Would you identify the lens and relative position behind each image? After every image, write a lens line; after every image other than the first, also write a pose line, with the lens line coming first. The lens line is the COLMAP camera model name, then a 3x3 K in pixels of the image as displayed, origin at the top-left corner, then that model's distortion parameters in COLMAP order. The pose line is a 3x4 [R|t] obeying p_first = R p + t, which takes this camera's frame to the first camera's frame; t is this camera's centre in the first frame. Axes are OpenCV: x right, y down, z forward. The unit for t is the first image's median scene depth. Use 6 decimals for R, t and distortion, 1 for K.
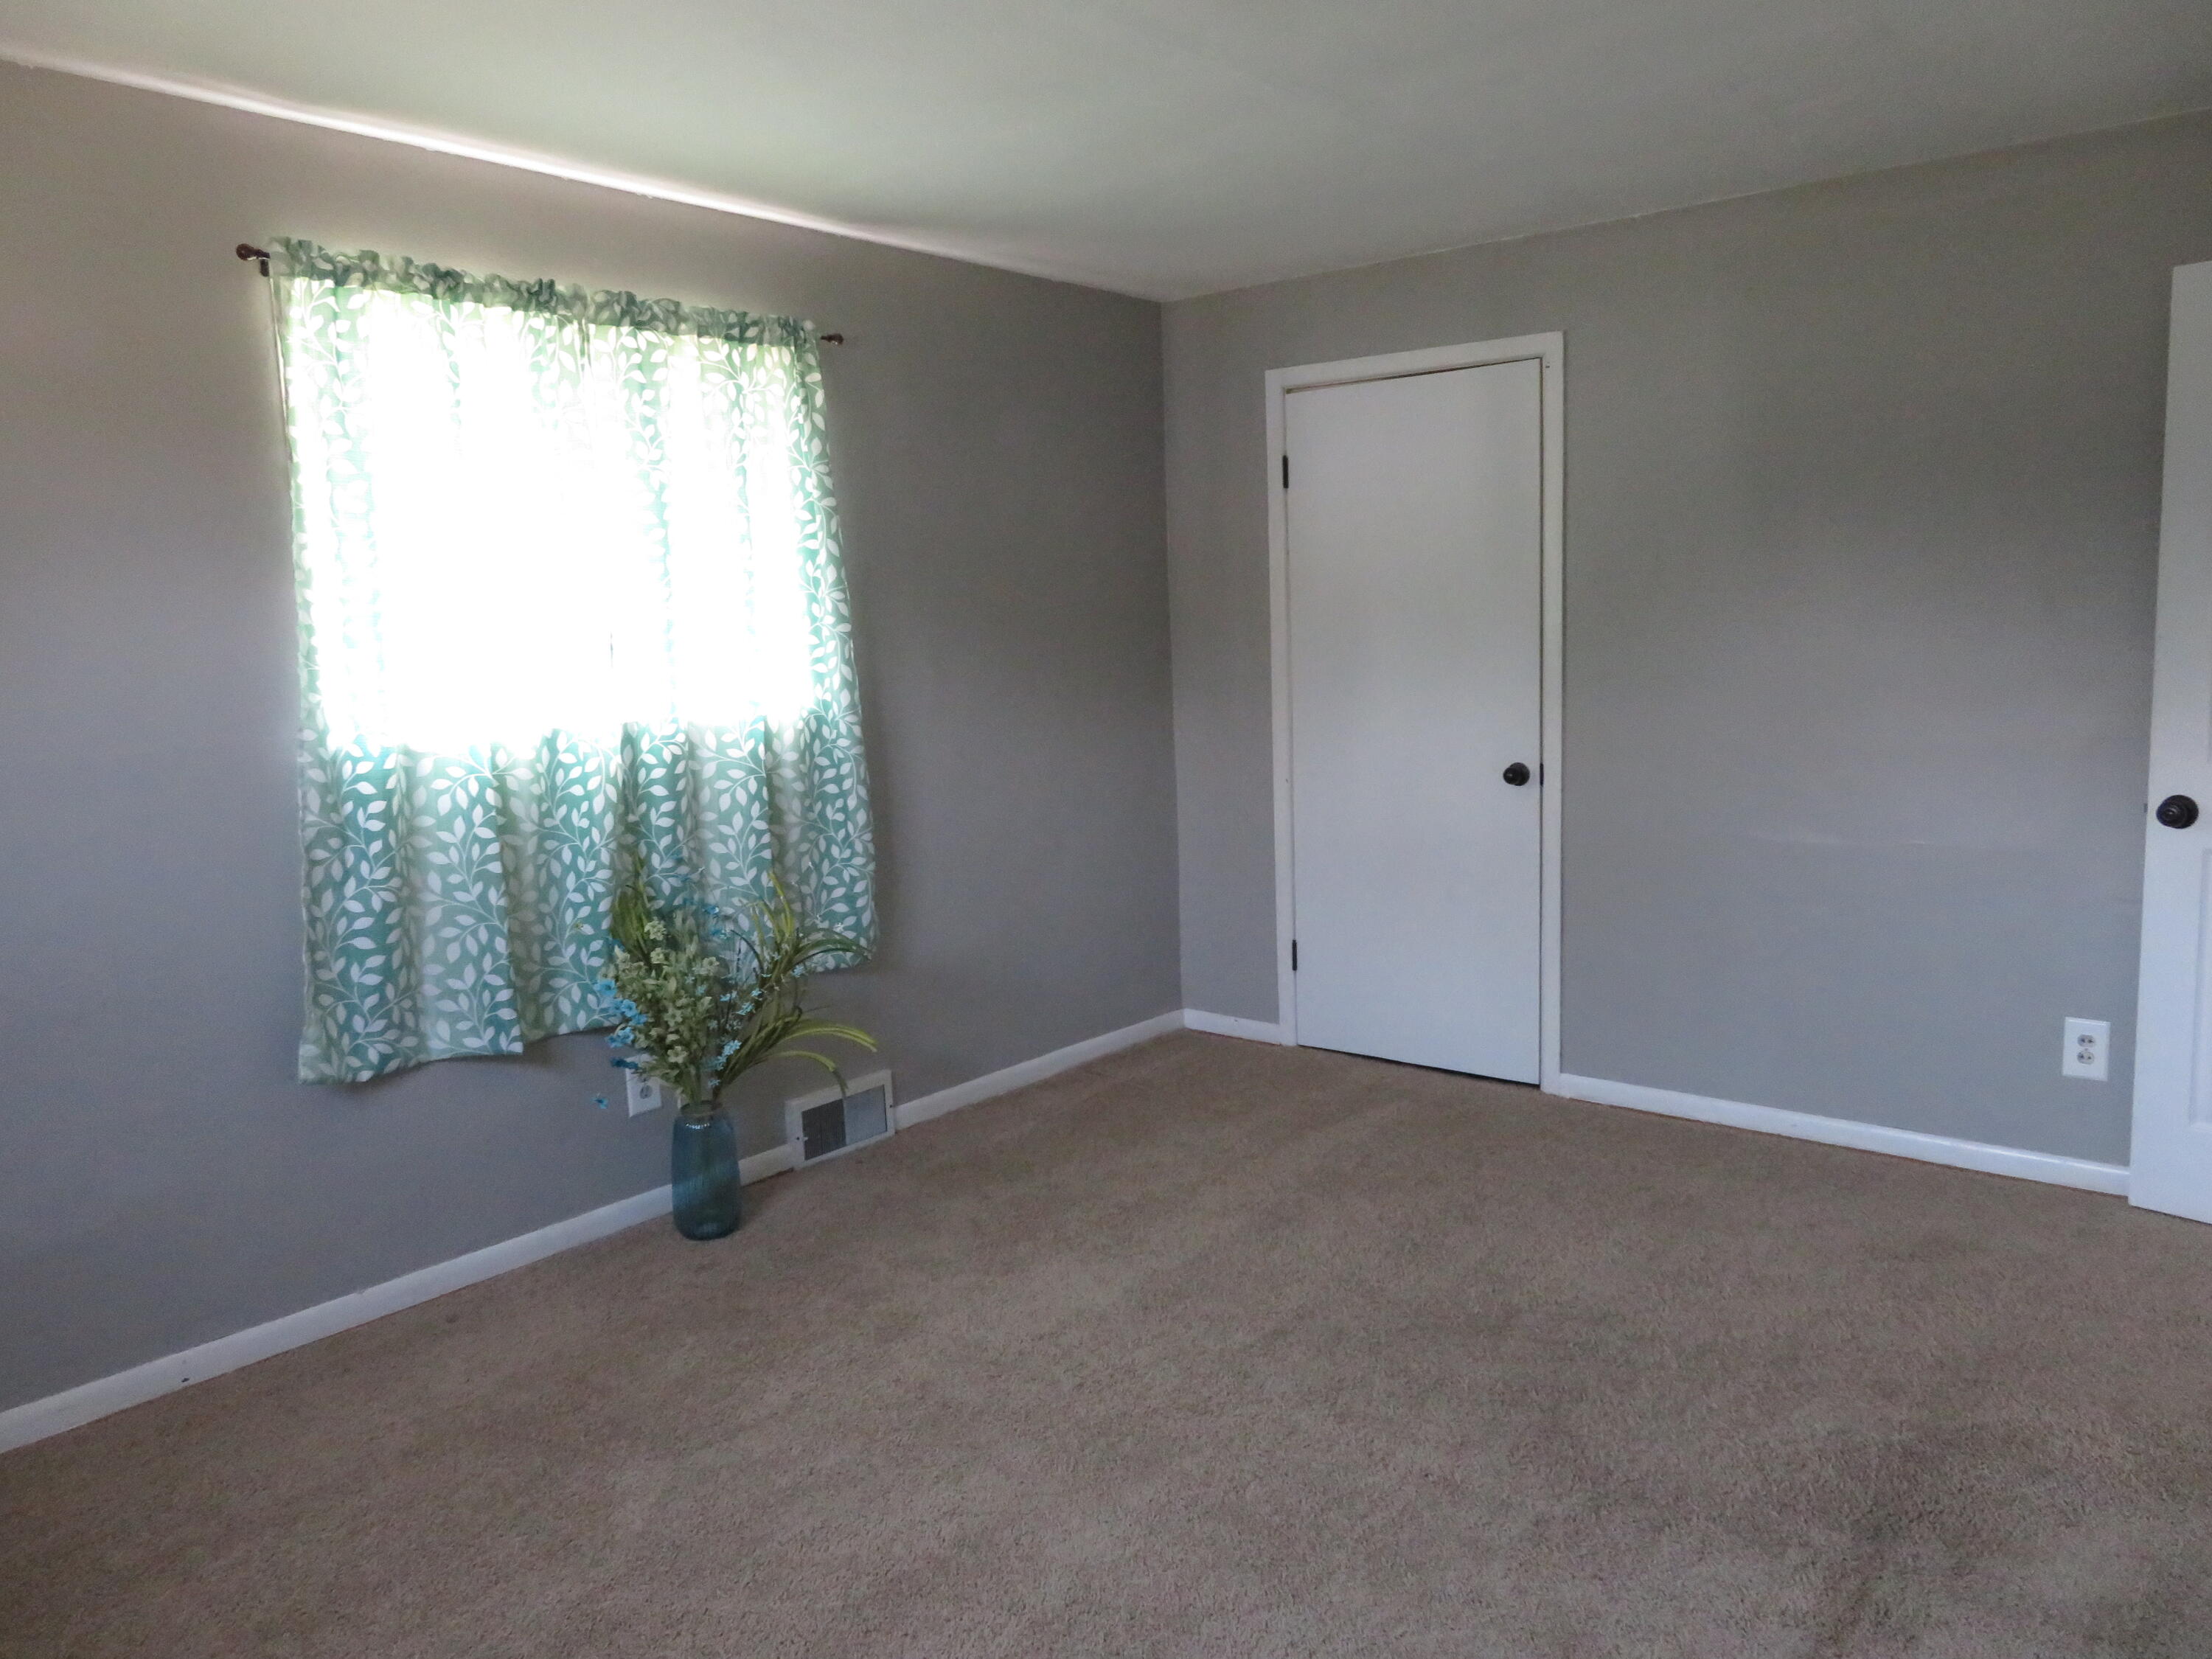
lens RADIAL K [[1582.6, 0, 1105.6], [0, 1582.6, 833.3], [0, 0, 1]] dist [-0.013644, 0.003506]
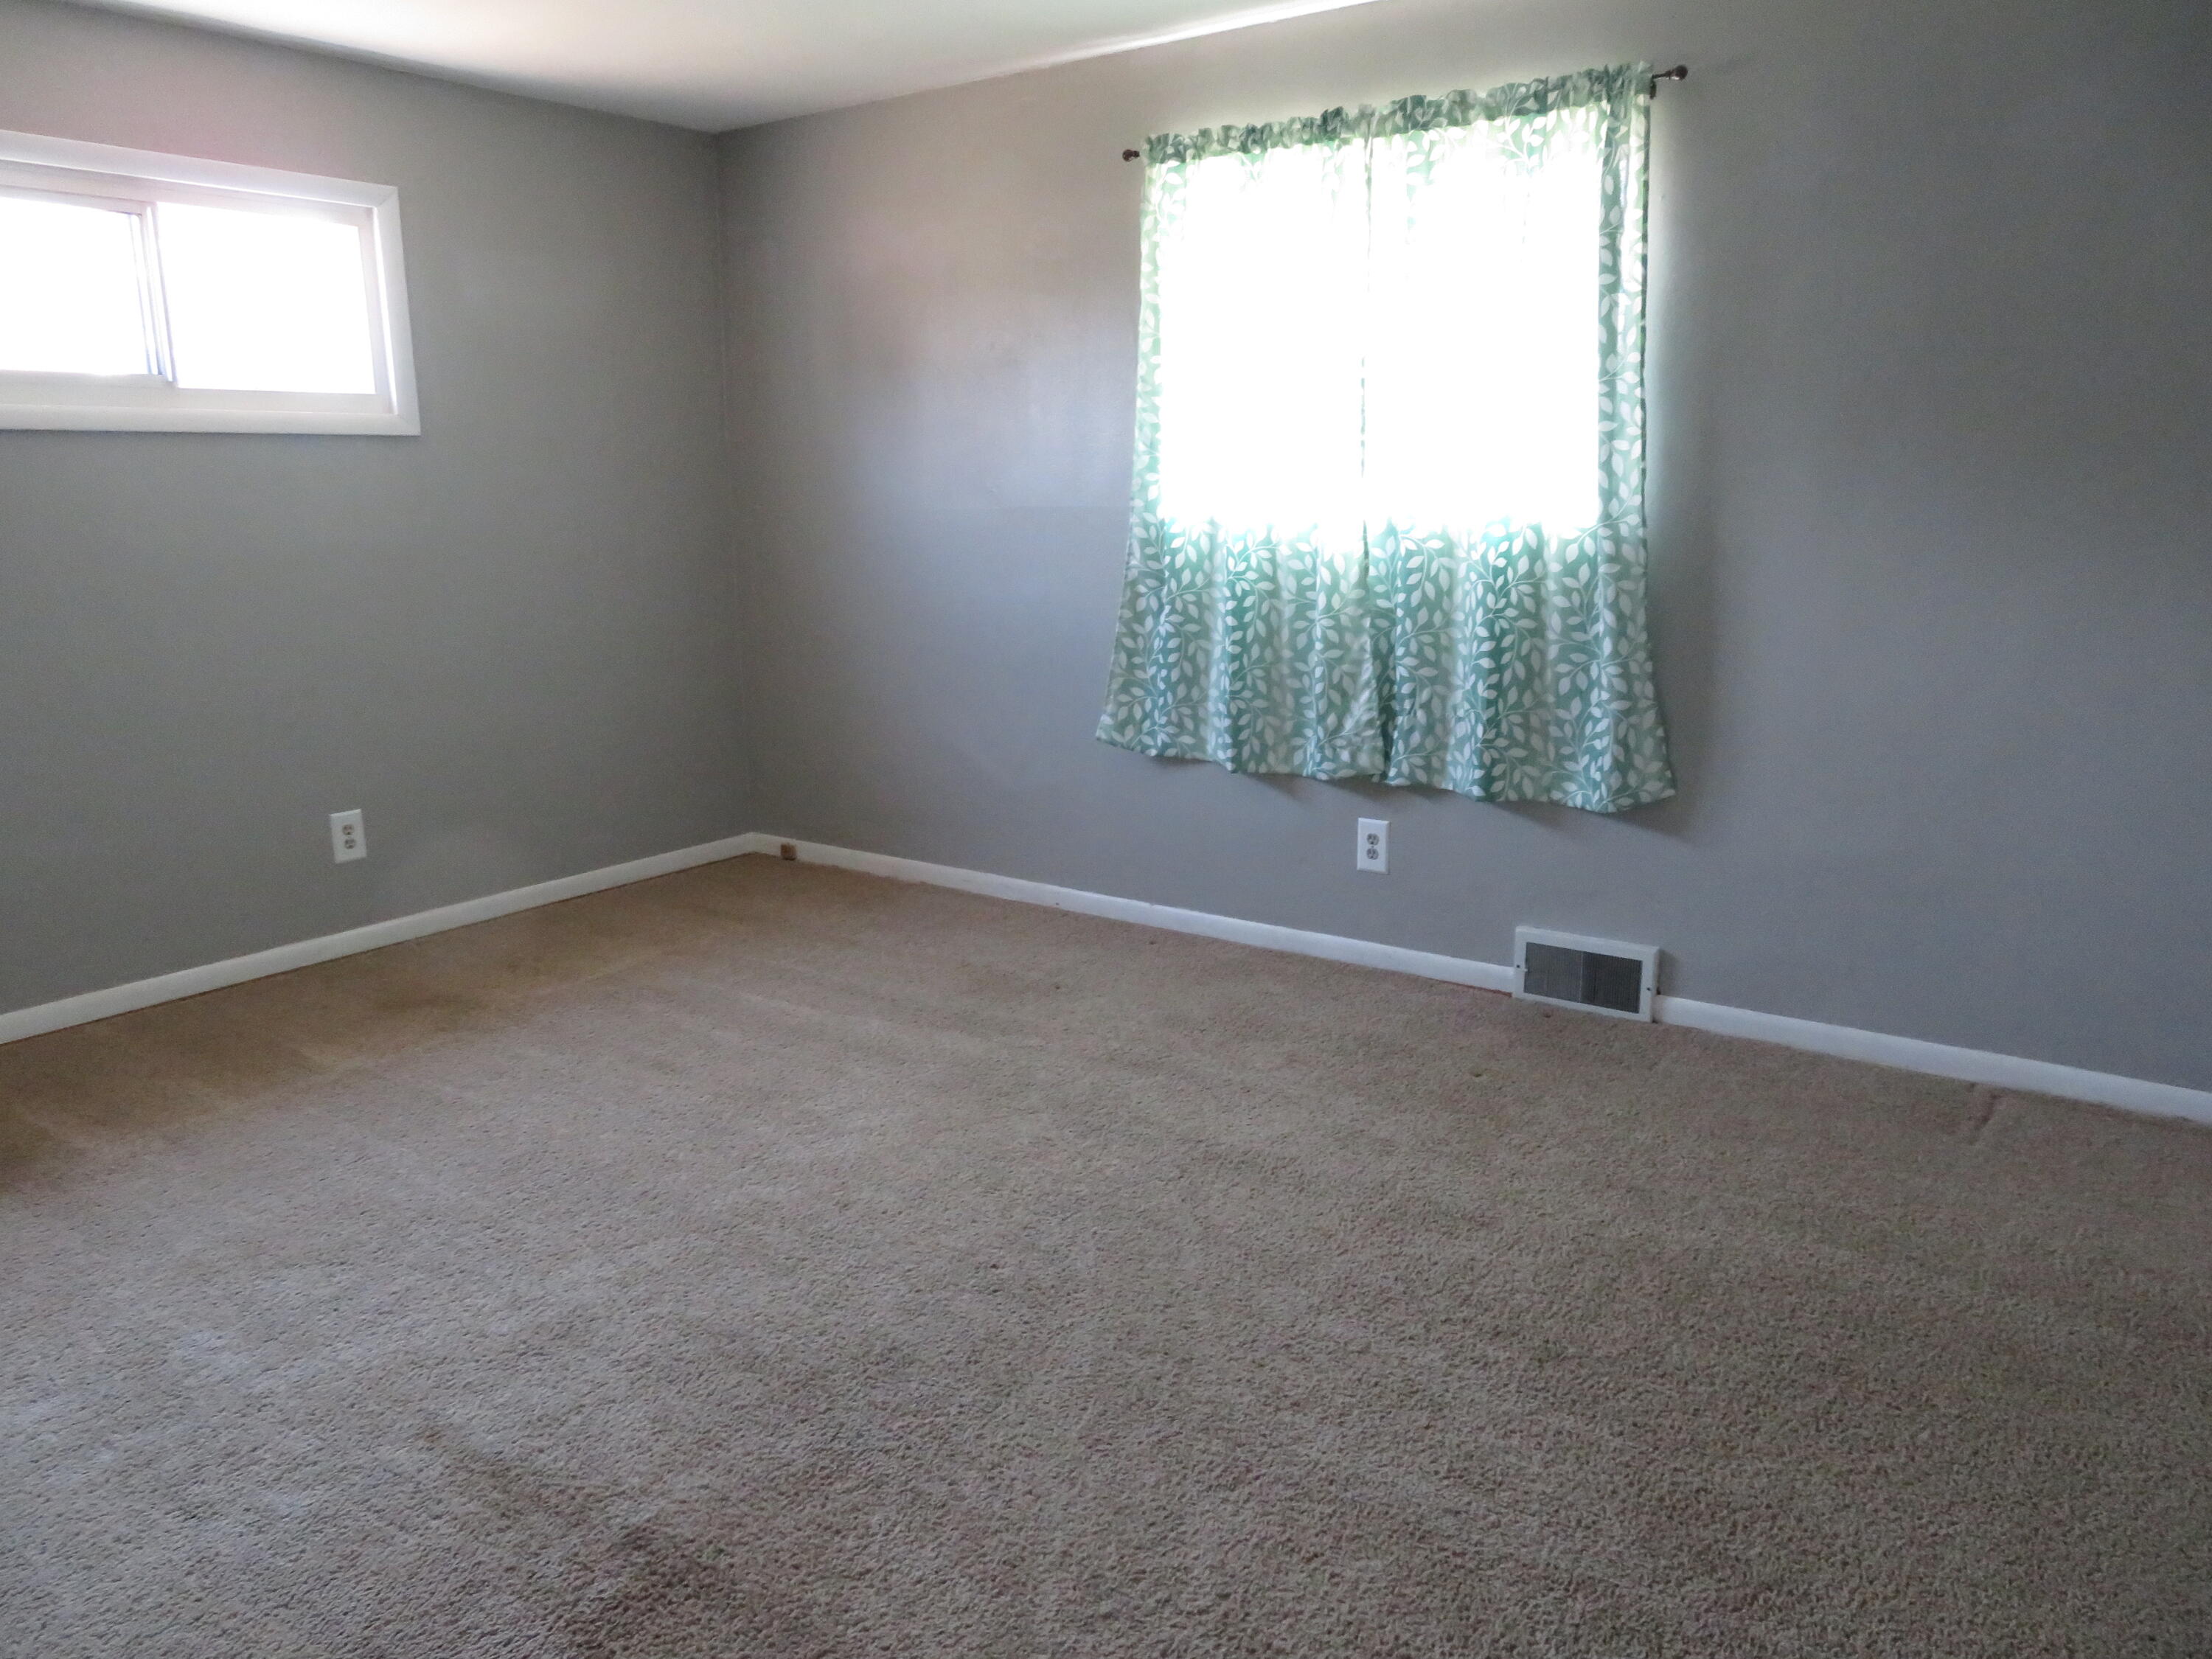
lens RADIAL K [[1582.6, 0, 1105.6], [0, 1582.6, 833.3], [0, 0, 1]] dist [-0.013644, 0.003506]
pose [[0.057192, 0.253572, -0.965624, 0.845858], [-0.123373, 0.961589, 0.245205, -0.109513], [0.990711, 0.105108, 0.086279, 0.790350]]
